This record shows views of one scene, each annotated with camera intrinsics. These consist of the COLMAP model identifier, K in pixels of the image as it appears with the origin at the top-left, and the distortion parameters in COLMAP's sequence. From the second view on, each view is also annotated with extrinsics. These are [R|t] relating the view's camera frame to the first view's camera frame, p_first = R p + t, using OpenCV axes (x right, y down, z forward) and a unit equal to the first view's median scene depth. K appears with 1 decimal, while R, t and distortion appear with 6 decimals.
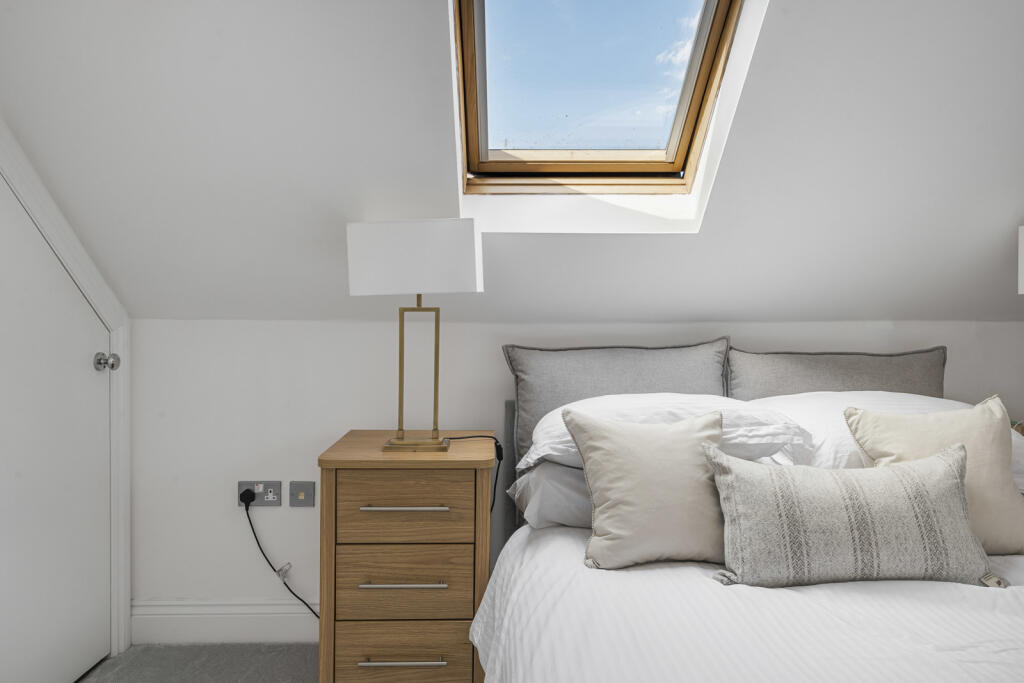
lens RADIAL K [[744.5, 0, 510.1], [0, 744.5, 342.1], [0, 0, 1]] dist [0.004462, 0.001377]
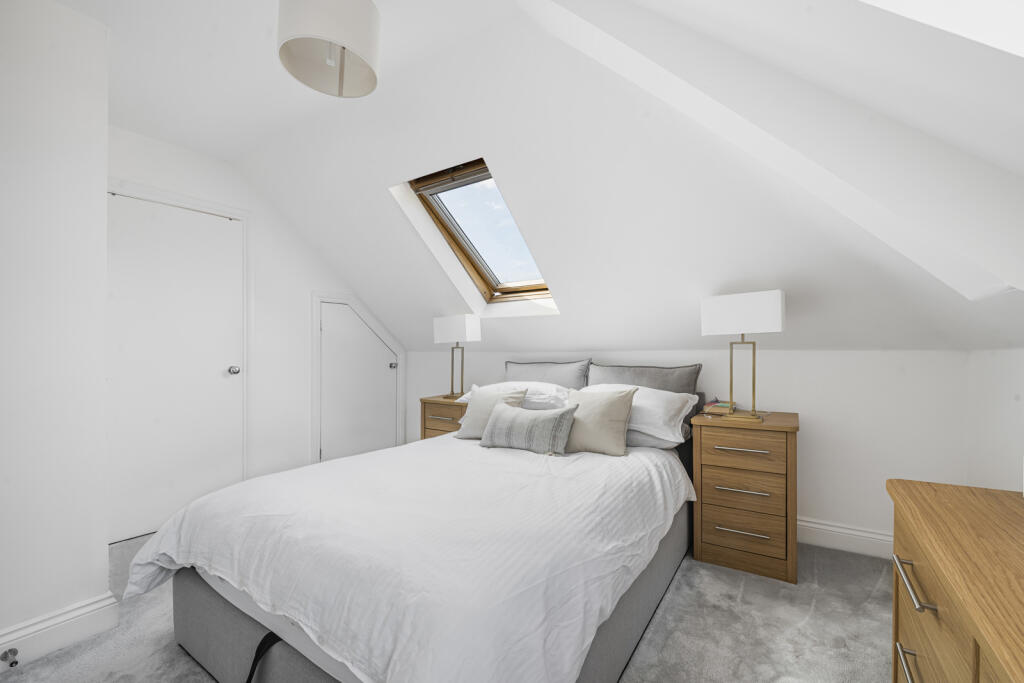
lens RADIAL K [[428.6, 0, 514.9], [0, 428.6, 345.5], [0, 0, 1]] dist [0.001170, 0.000097]
pose [[0.822083, -0.013381, -0.569210, 0.946677], [-0.010020, 0.999229, -0.037962, 0.005241], [0.569279, 0.036911, 0.821315, -0.180977]]
